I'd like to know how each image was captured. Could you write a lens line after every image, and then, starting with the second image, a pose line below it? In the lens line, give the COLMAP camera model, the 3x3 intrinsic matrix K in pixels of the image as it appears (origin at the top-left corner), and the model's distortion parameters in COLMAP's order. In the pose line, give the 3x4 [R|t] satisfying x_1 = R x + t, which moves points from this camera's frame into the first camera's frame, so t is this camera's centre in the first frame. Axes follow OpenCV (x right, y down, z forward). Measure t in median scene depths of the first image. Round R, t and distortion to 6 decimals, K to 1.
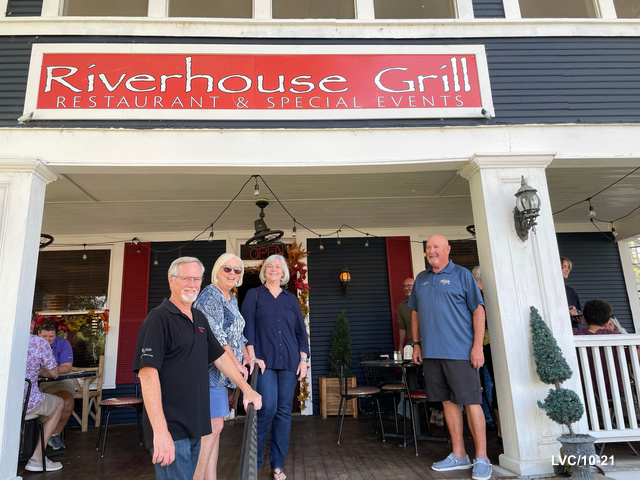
lens RADIAL K [[504.1, 0, 320.0], [0, 504.1, 240.0], [0, 0, 1]] dist [0.085498, -0.130192]
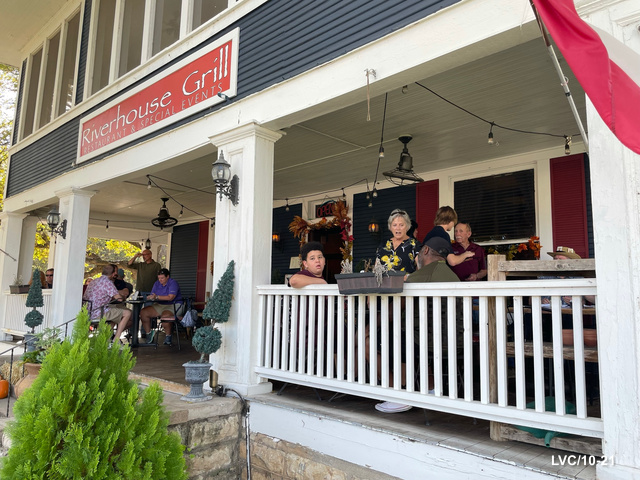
lens RADIAL K [[504.1, 0, 320.0], [0, 504.1, 240.0], [0, 0, 1]] dist [0.085498, -0.130192]
pose [[0.690354, -0.048863, -0.721820, 1.268778], [0.132090, 0.989459, 0.059351, 0.035588], [0.711311, -0.136318, 0.689531, 0.307895]]
